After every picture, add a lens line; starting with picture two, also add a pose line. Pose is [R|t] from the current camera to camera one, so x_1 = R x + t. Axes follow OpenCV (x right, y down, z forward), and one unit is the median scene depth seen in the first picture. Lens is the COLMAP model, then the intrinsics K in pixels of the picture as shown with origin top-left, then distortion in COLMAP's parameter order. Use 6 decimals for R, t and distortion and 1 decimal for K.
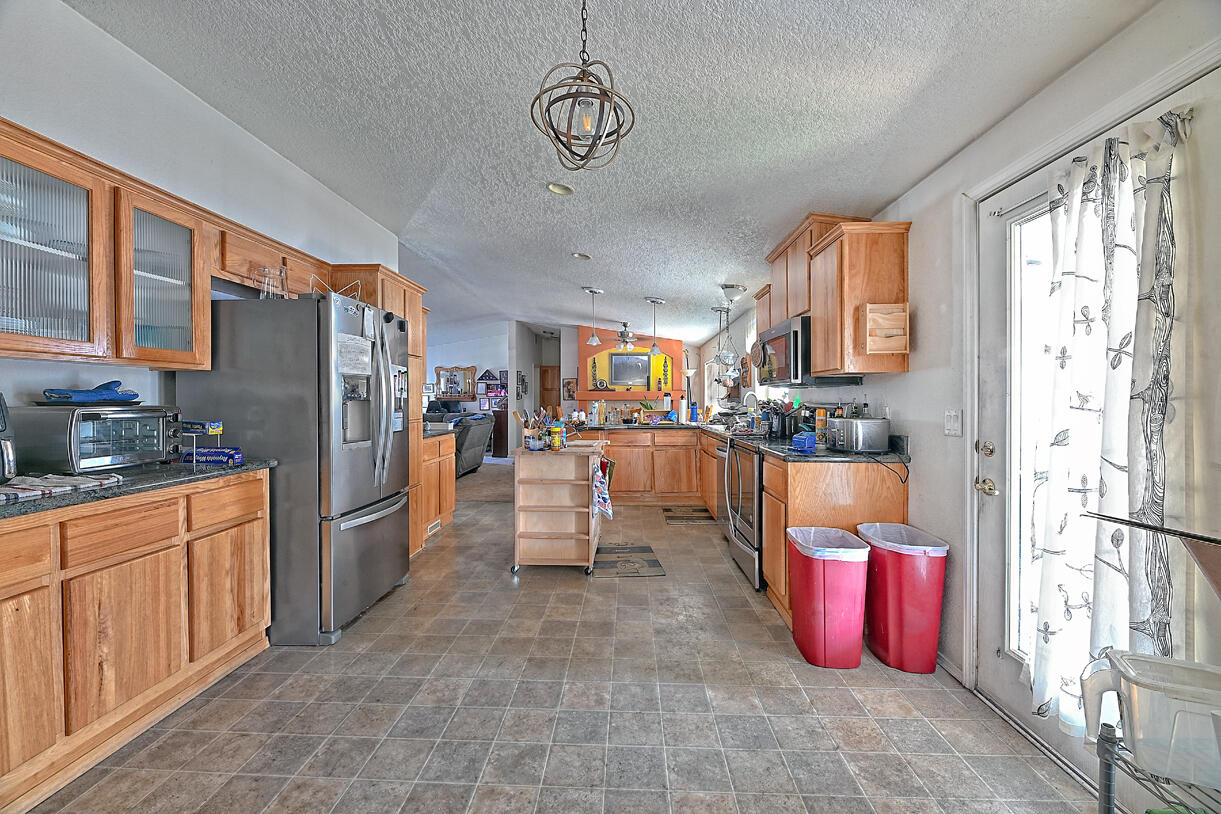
lens RADIAL K [[495.4, 0, 609.8], [0, 495.4, 403.2], [0, 0, 1]] dist [-0.000805, -0.002617]
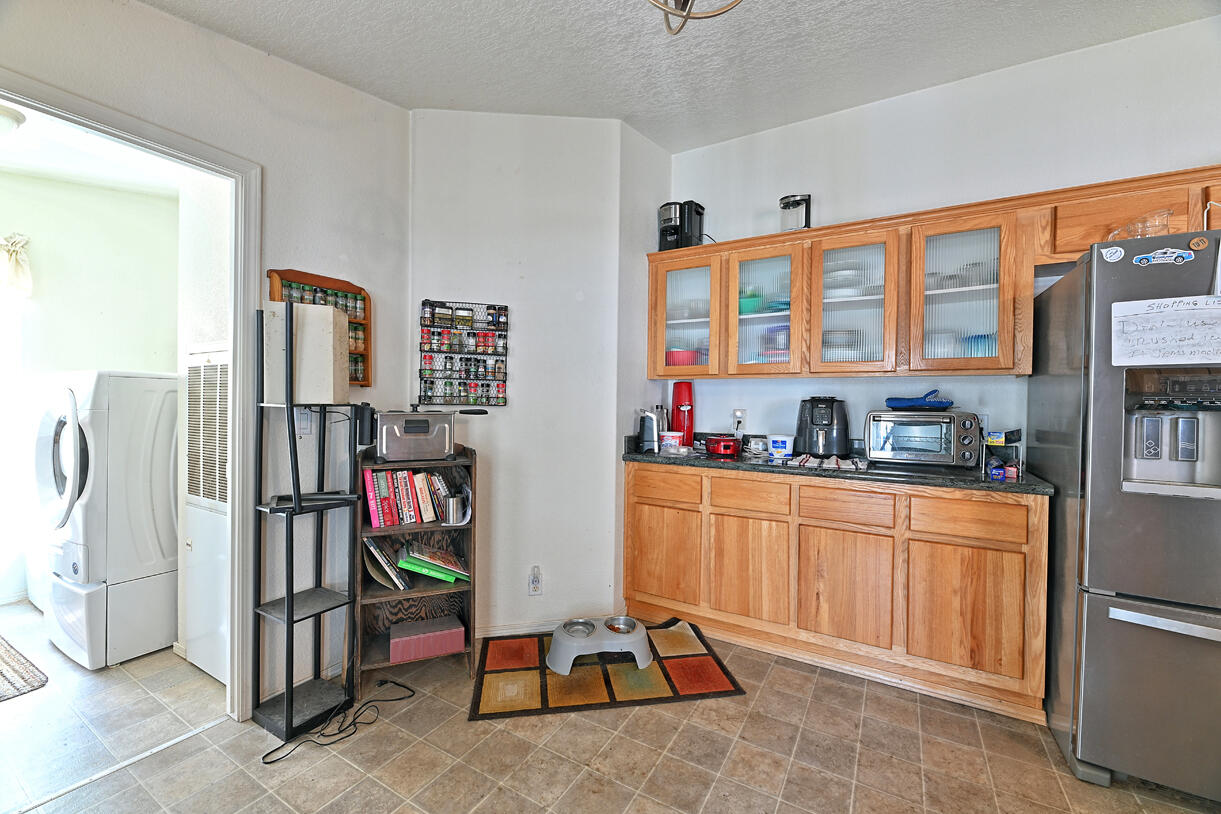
lens RADIAL K [[495.4, 0, 608.7], [0, 495.4, 405.9], [0, 0, 1]] dist [-0.000805, -0.002617]
pose [[-0.479301, 0.002236, -0.877648, 0.389701], [-0.019712, 0.999717, 0.013313, -0.008572], [0.877429, 0.023681, -0.479121, 0.928070]]
